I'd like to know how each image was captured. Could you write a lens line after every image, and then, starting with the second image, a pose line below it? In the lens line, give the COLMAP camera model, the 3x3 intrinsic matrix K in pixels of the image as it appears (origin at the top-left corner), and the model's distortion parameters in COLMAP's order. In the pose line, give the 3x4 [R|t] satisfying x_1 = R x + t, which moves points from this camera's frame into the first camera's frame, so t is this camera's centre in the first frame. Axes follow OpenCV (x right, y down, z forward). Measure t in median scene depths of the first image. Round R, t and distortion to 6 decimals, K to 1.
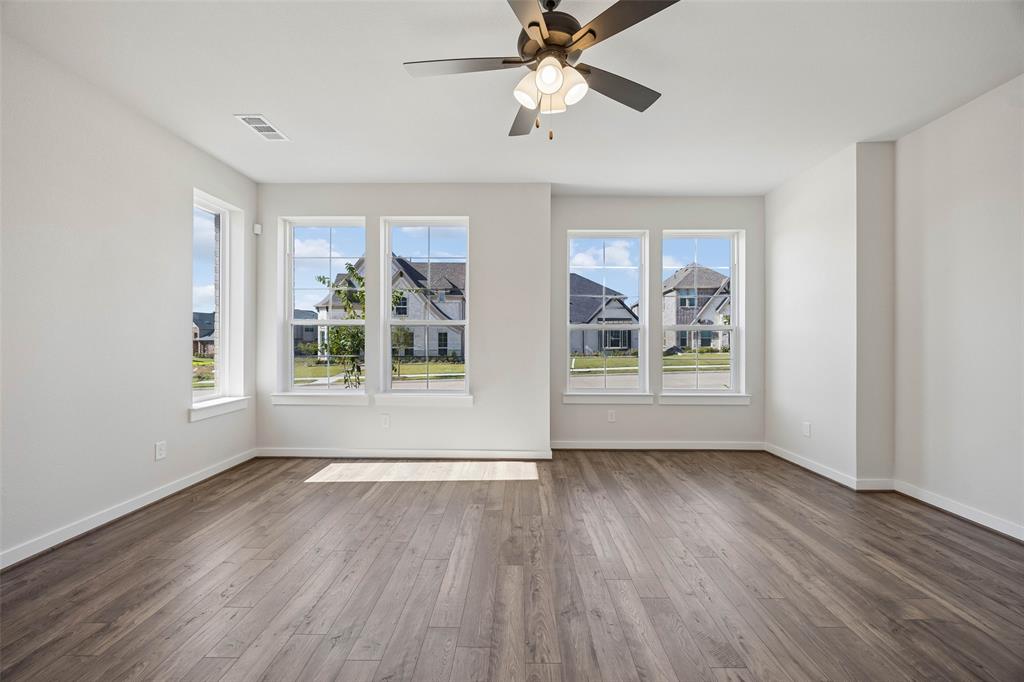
lens RADIAL K [[402.7, 0, 511.6], [0, 402.7, 339.1], [0, 0, 1]] dist [0.000975, -0.000819]
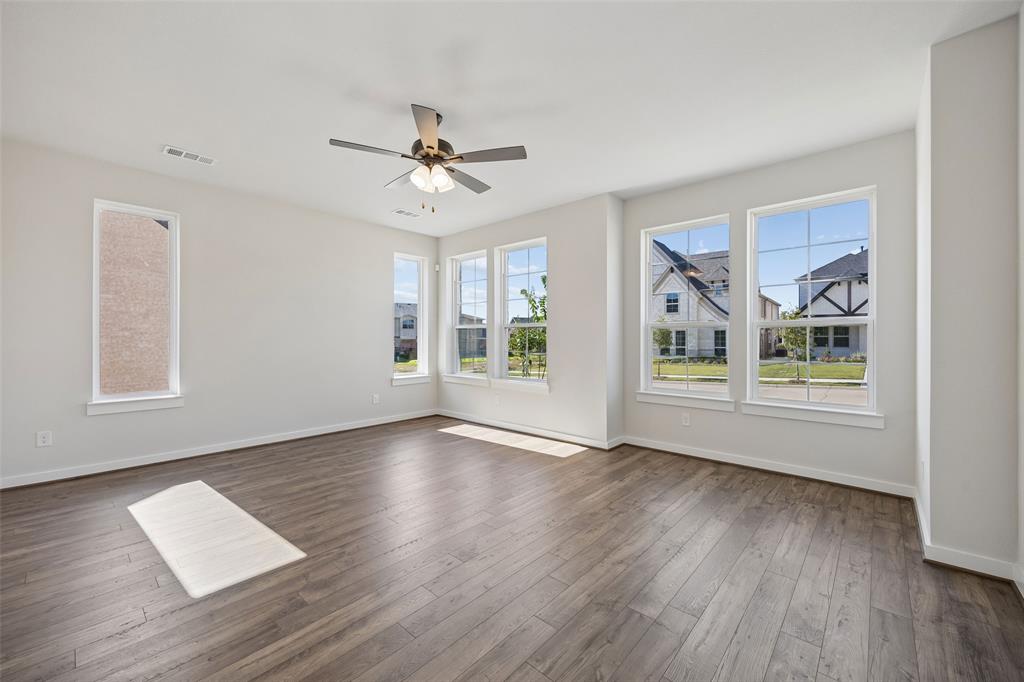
lens RADIAL K [[402.7, 0, 485.5], [0, 402.7, 339.9], [0, 0, 1]] dist [0.000975, -0.000819]
pose [[0.726280, 0.000041, -0.687399, 0.575673], [0.003228, 0.999989, 0.003470, 0.000148], [0.687391, -0.004739, 0.726272, -0.002852]]
